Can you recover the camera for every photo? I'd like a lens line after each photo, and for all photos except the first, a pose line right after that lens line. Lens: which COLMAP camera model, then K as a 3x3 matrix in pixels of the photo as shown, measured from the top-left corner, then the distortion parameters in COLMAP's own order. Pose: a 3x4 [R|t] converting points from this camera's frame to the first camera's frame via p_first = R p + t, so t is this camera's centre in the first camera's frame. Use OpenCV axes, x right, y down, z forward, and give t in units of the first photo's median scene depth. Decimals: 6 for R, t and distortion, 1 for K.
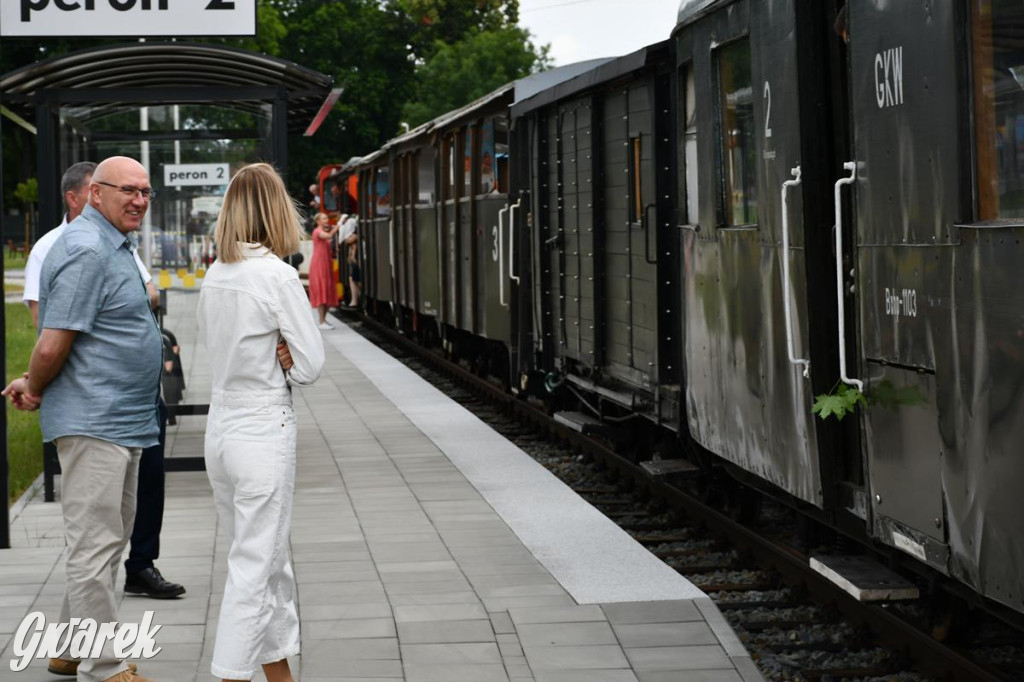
lens RADIAL K [[2738.3, 0, 512.0], [0, 2738.3, 341.0], [0, 0, 1]] dist [-0.054398, -0.289486]
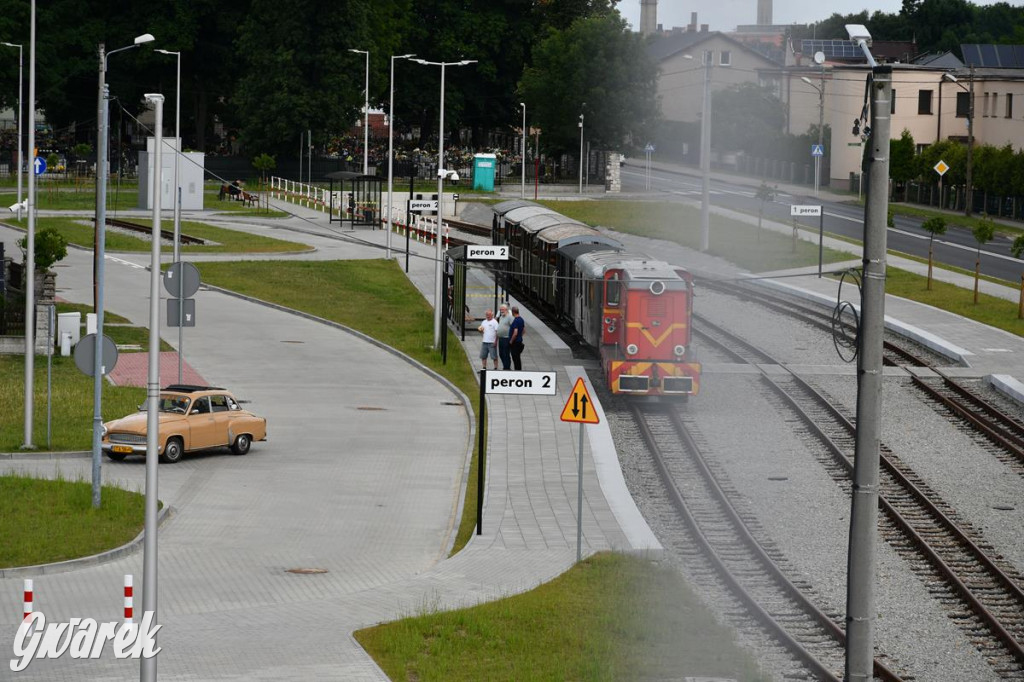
lens RADIAL K [[5609.0, 0, 434.2], [0, 5609.0, 340.4], [0, 0, 1]] dist [0.092749, 0.912093]
pose [[0.997978, 0.042913, -0.046877, 0.044532], [-0.041669, 0.998761, 0.027216, -0.035047], [0.047987, -0.025208, 0.998530, -1.523423]]
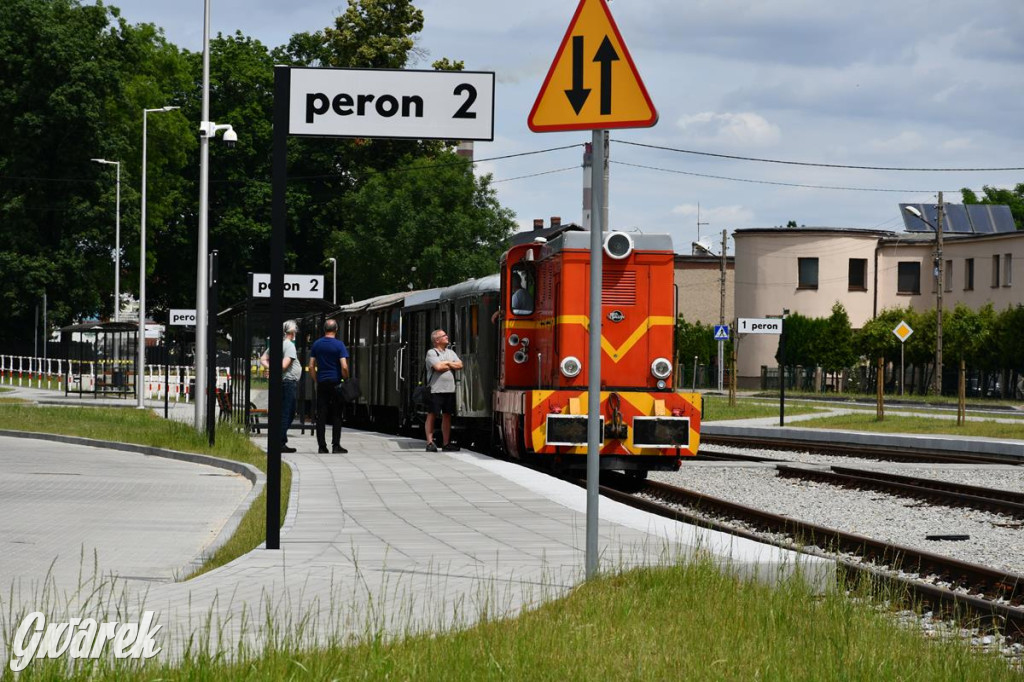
lens RADIAL K [[5225.5, 0, 512.0], [0, 5225.5, 341.0], [0, 0, 1]] dist [-0.085989, 4.580488]
pose [[0.999402, 0.034431, 0.003216, 0.017472], [-0.034224, 0.998137, -0.050519, 0.036890], [-0.004949, 0.050379, 0.998718, -0.766343]]
